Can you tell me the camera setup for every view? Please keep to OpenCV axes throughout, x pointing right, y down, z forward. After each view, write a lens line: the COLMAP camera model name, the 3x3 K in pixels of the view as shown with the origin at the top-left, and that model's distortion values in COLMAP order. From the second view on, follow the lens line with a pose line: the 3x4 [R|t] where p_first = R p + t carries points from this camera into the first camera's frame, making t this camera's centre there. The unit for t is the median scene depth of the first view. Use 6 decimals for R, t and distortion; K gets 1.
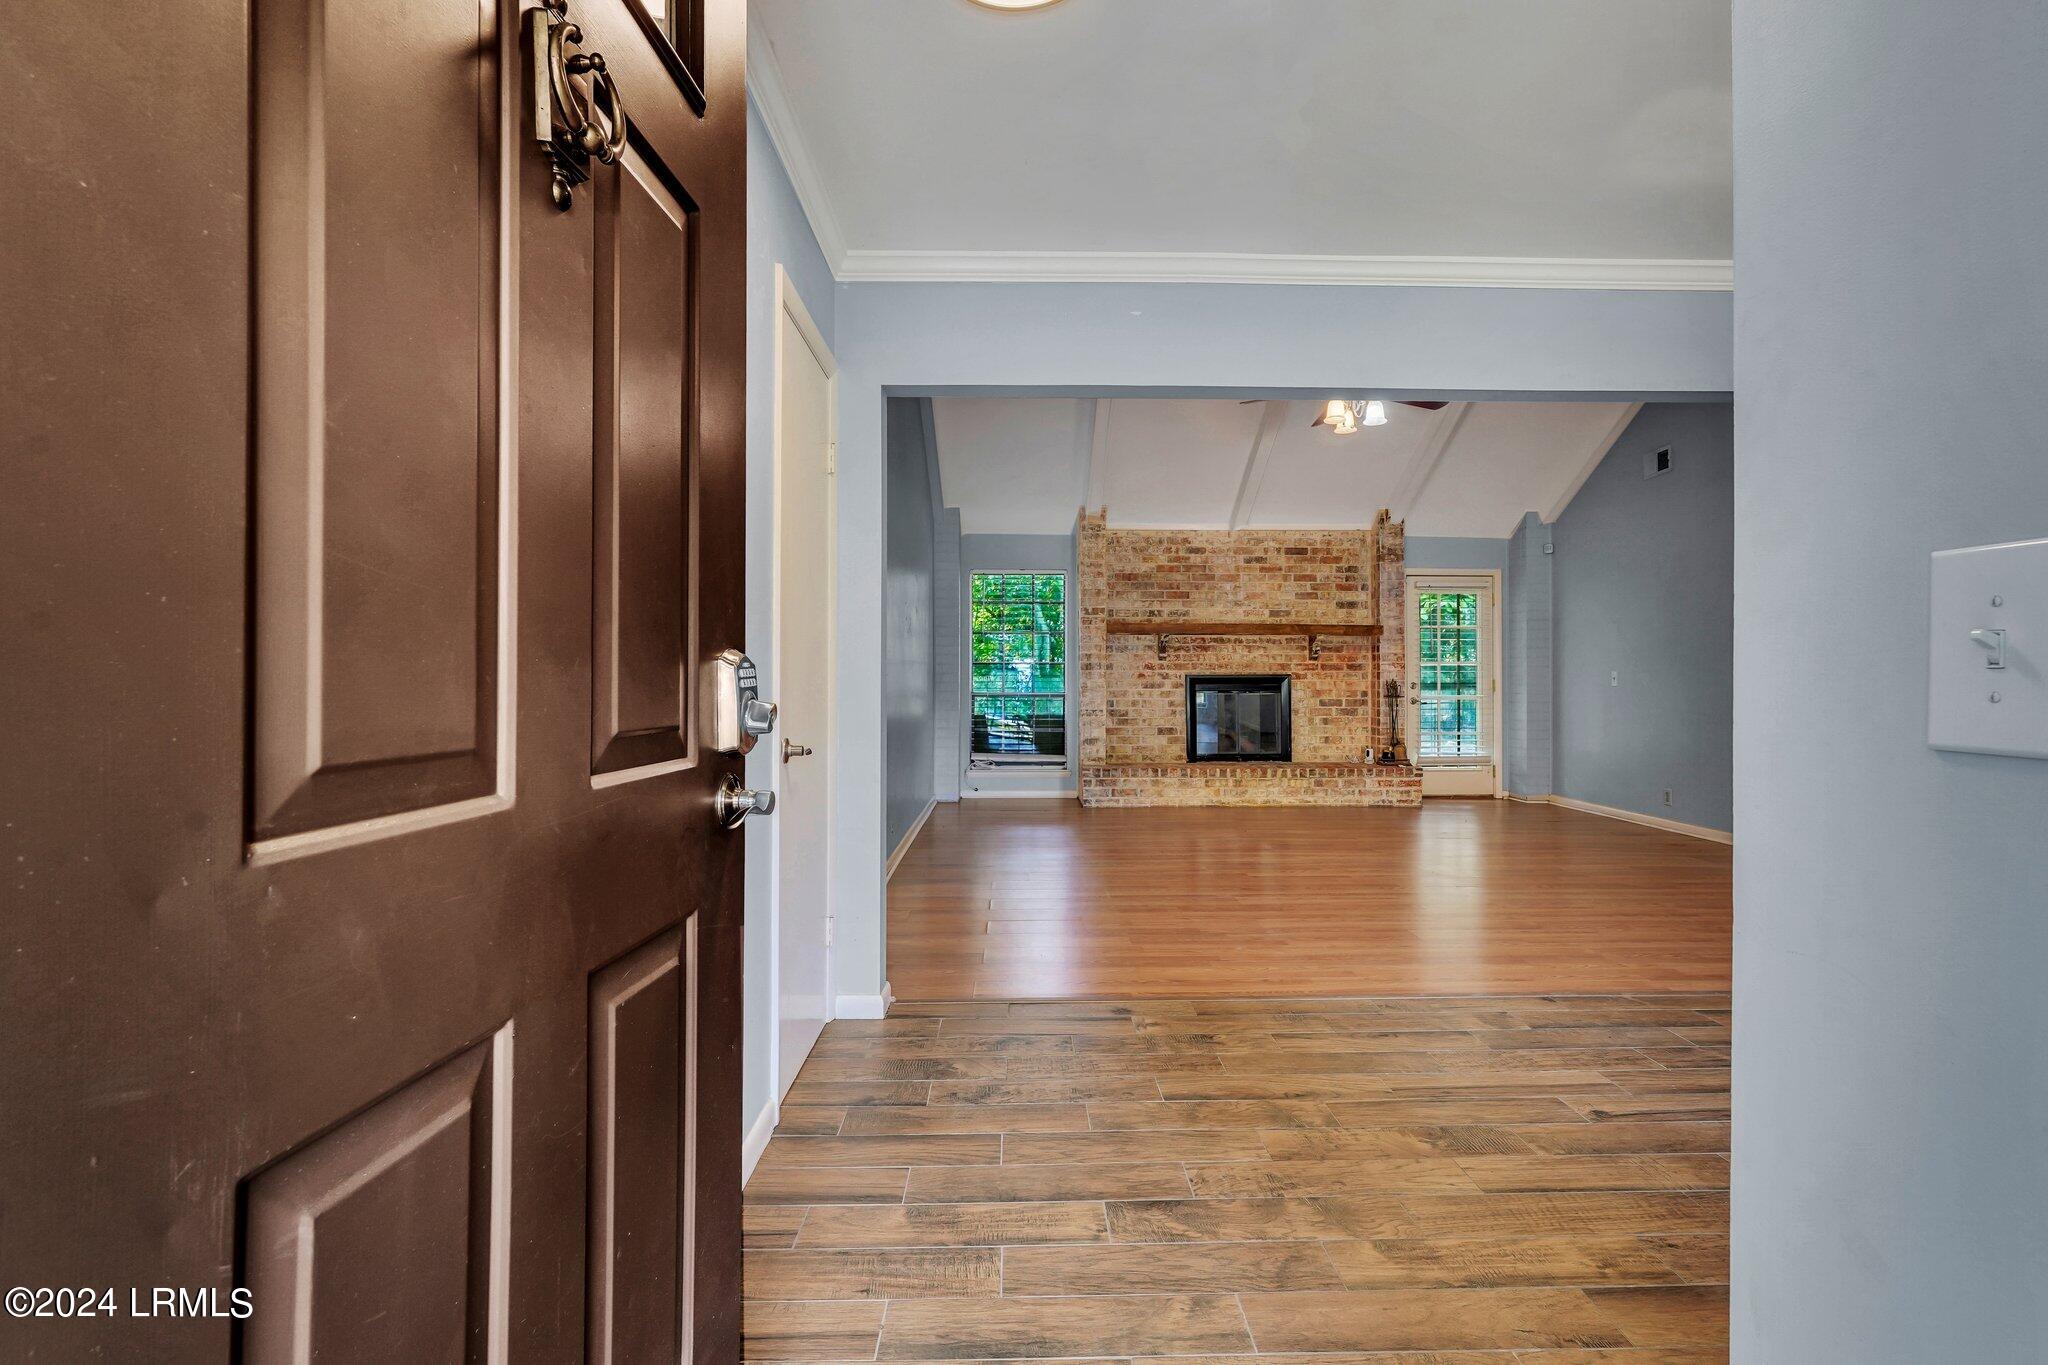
lens RADIAL K [[941.1, 0, 1034.5], [0, 941.1, 678.3], [0, 0, 1]] dist [-0.014515, 0.008436]
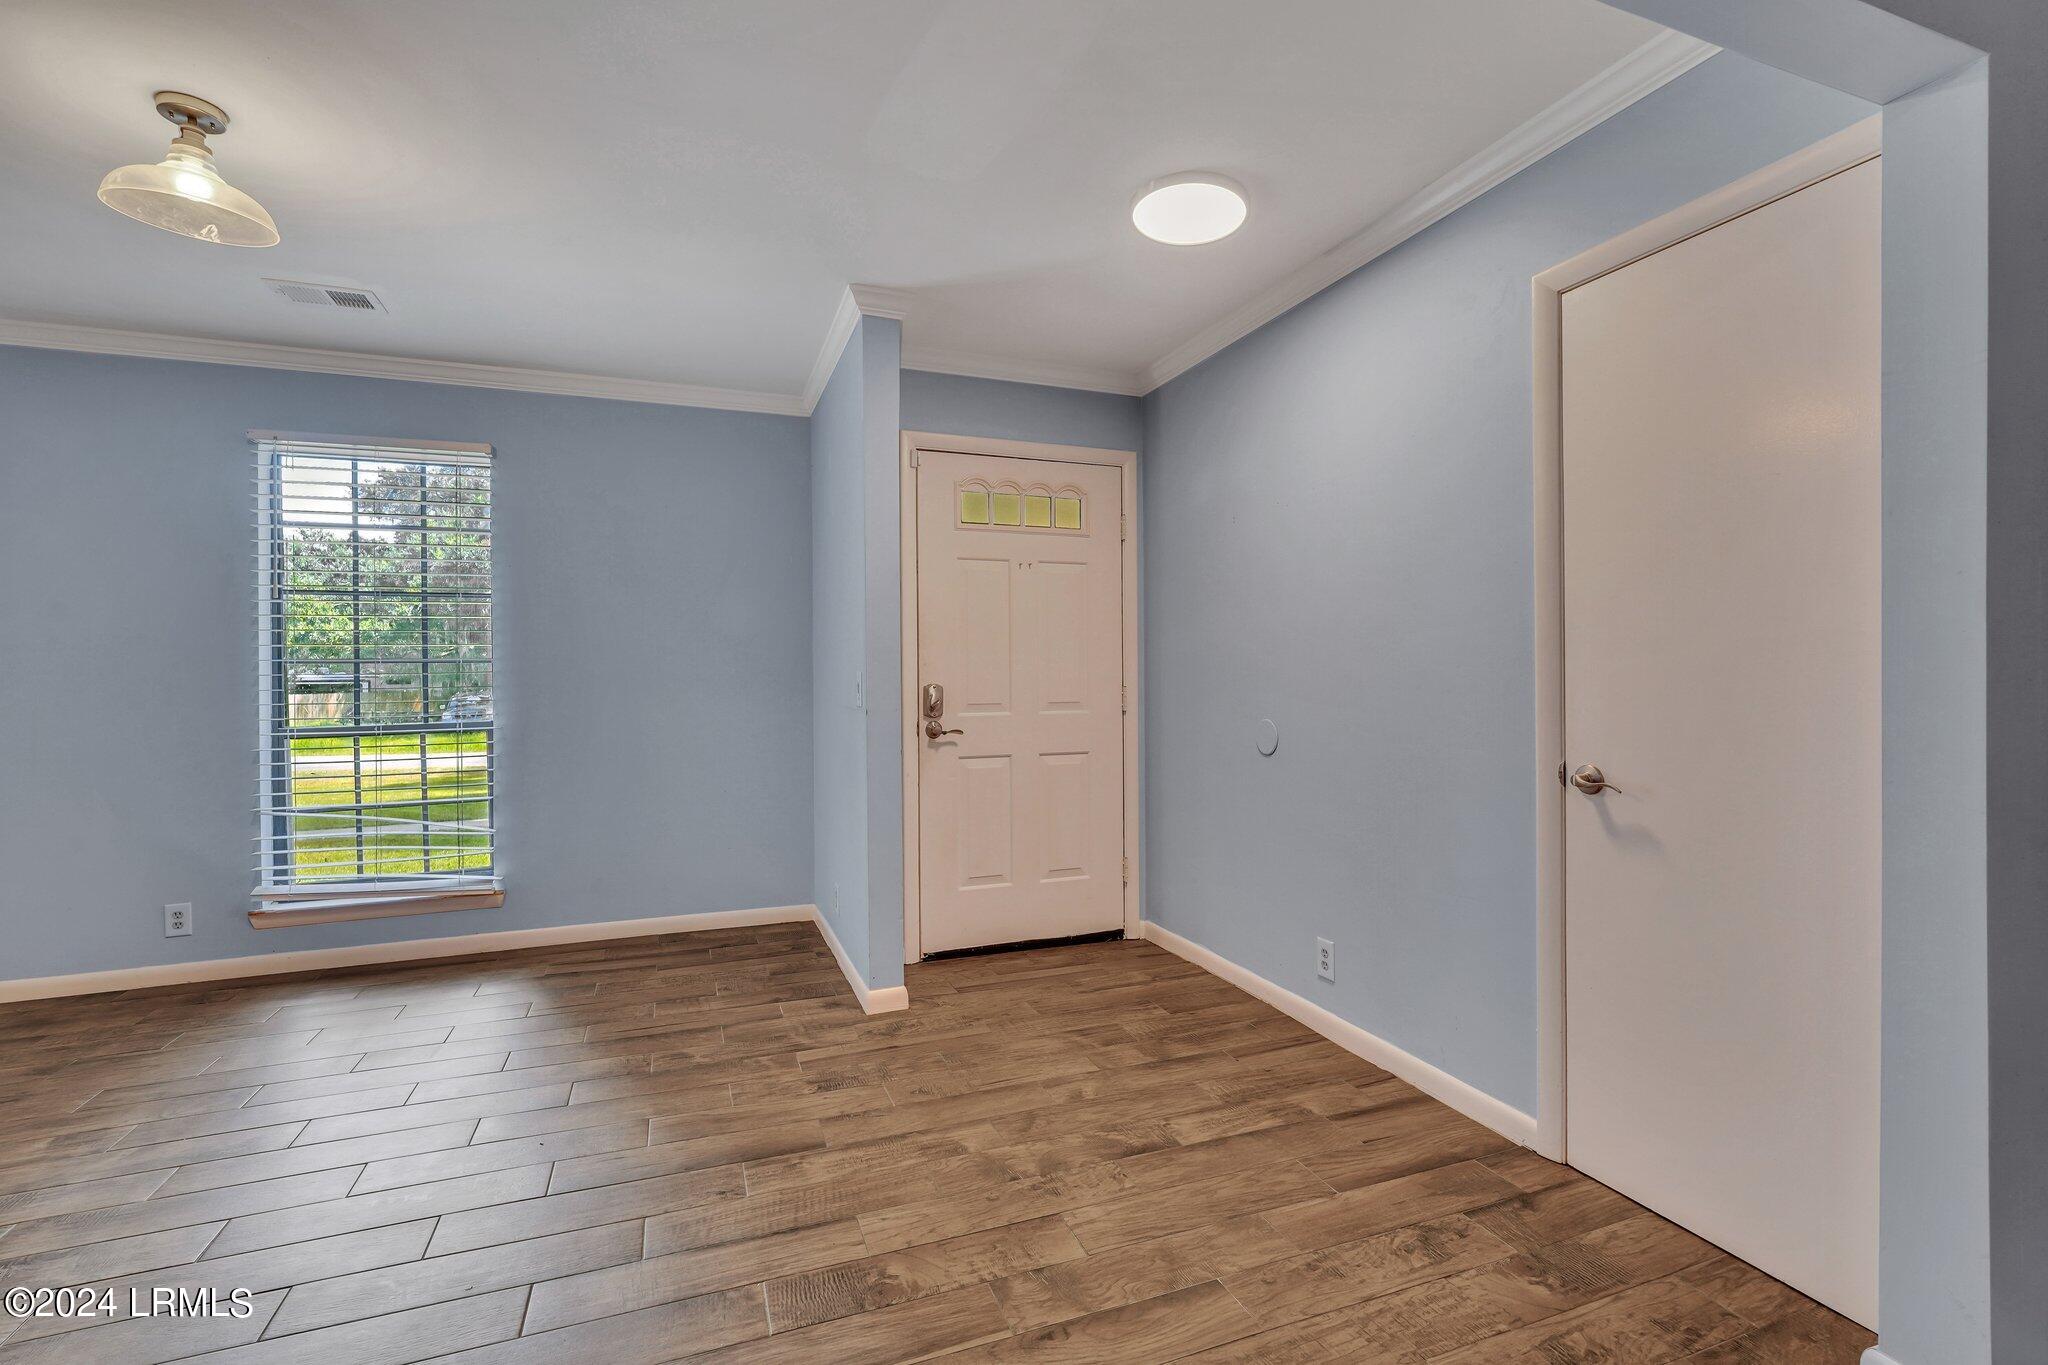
lens RADIAL K [[914.6, 0, 1029.1], [0, 914.6, 681.9], [0, 0, 1]] dist [-0.013238, 0.005949]
pose [[-0.940258, 0.007372, -0.340383, 0.150489], [0.007348, 0.999972, 0.001359, -0.006658], [0.340383, -0.001223, -0.940286, 0.471753]]
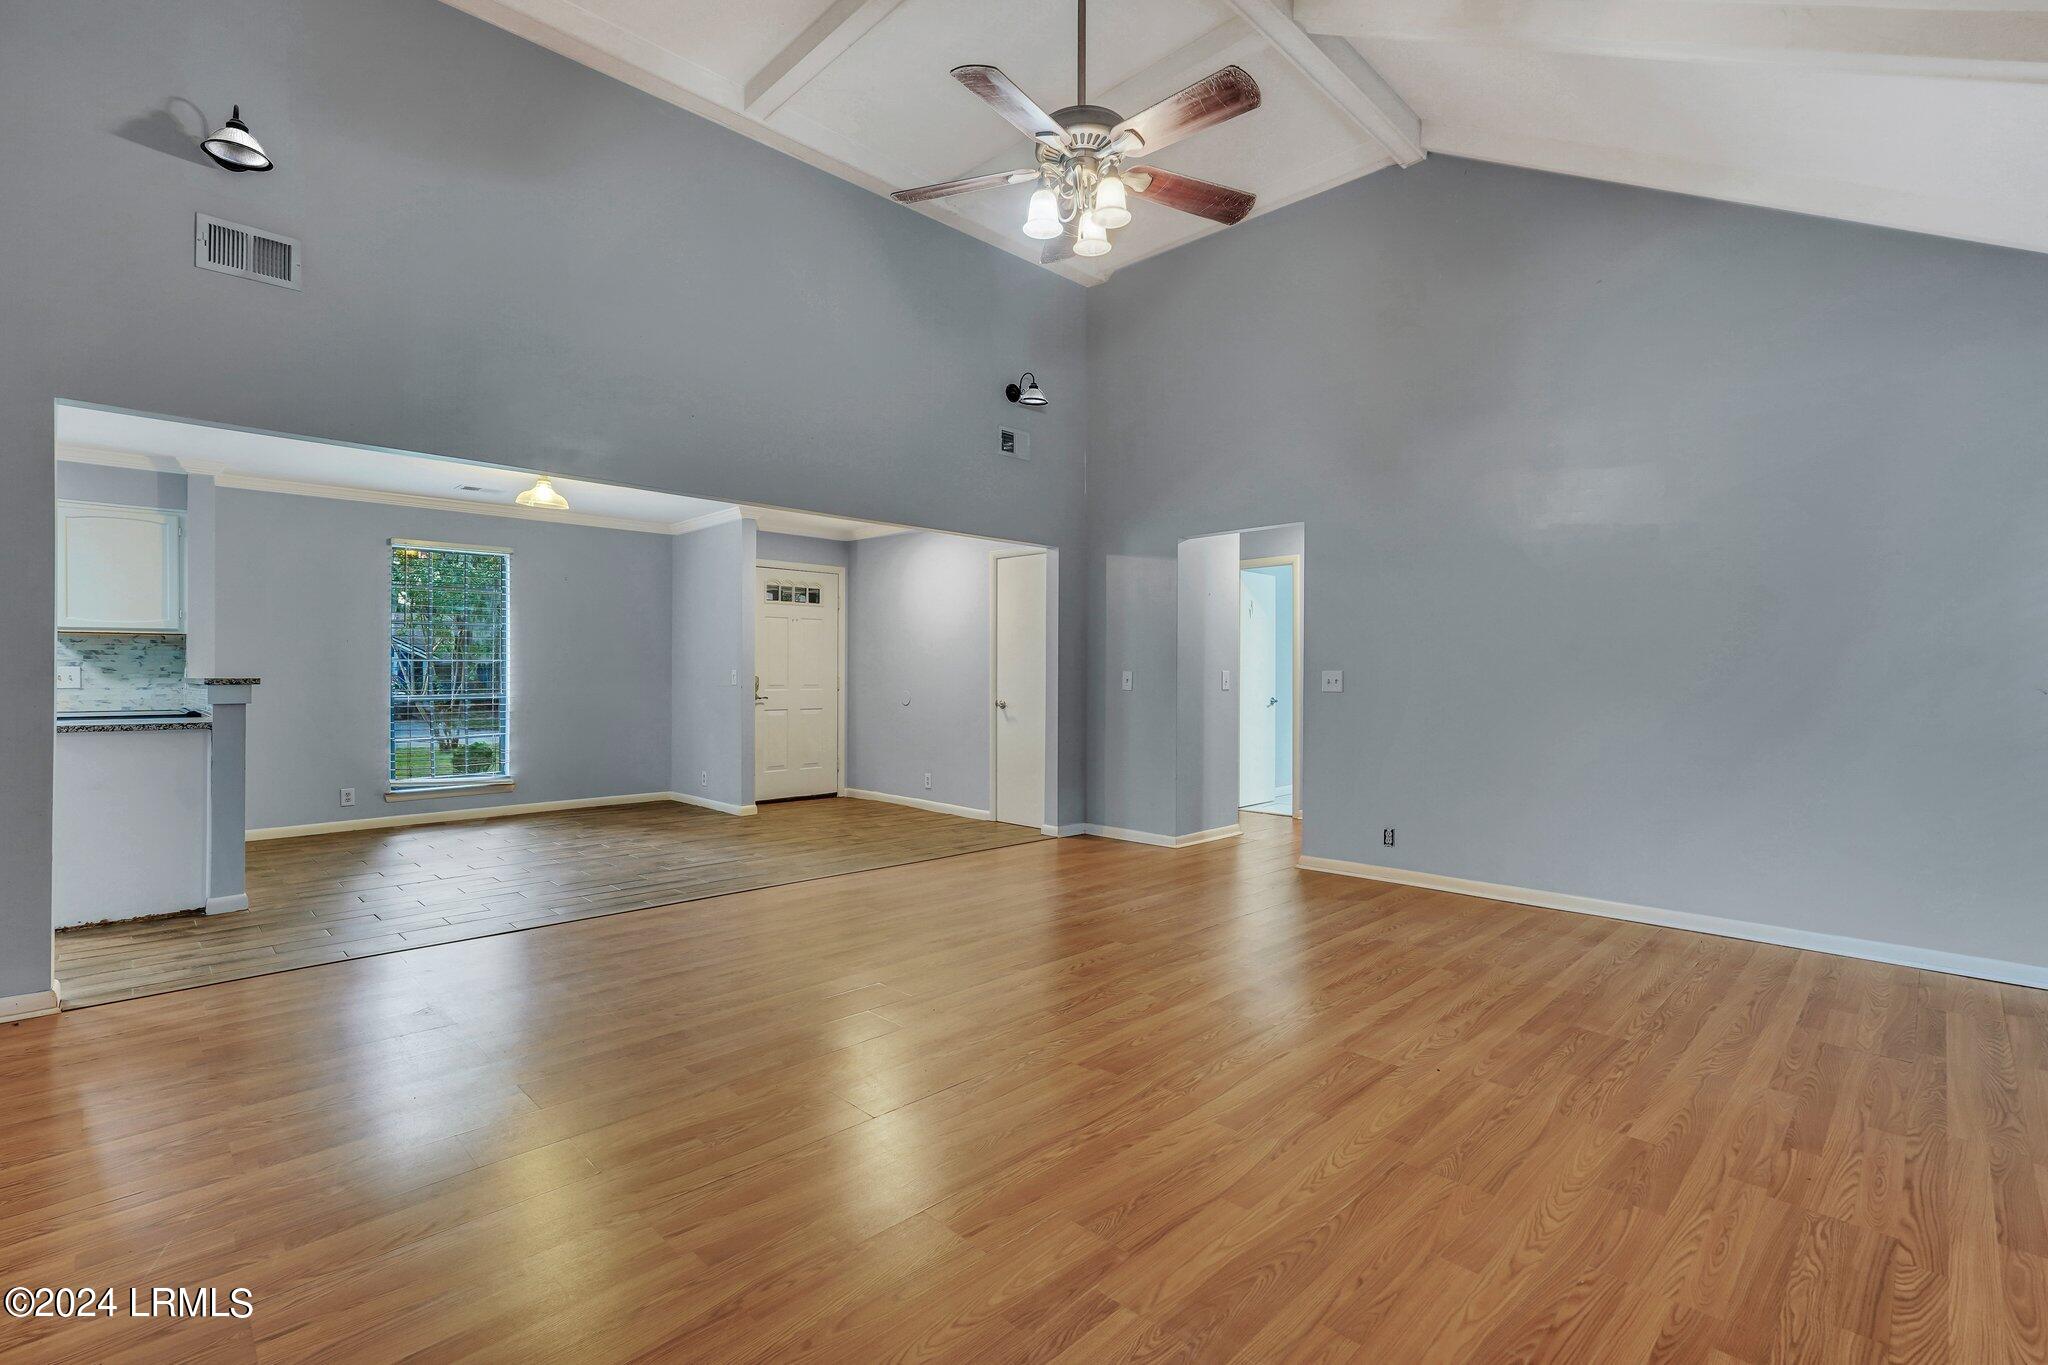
lens RADIAL K [[914.6, 0, 1006.5], [0, 914.6, 683.2], [0, 0, 1]] dist [-0.013238, 0.005949]
pose [[-0.736417, 0.004707, -0.676512, 0.492057], [-0.001403, 0.999963, 0.008485, -0.005635], [0.676527, 0.007198, -0.736383, 0.914437]]
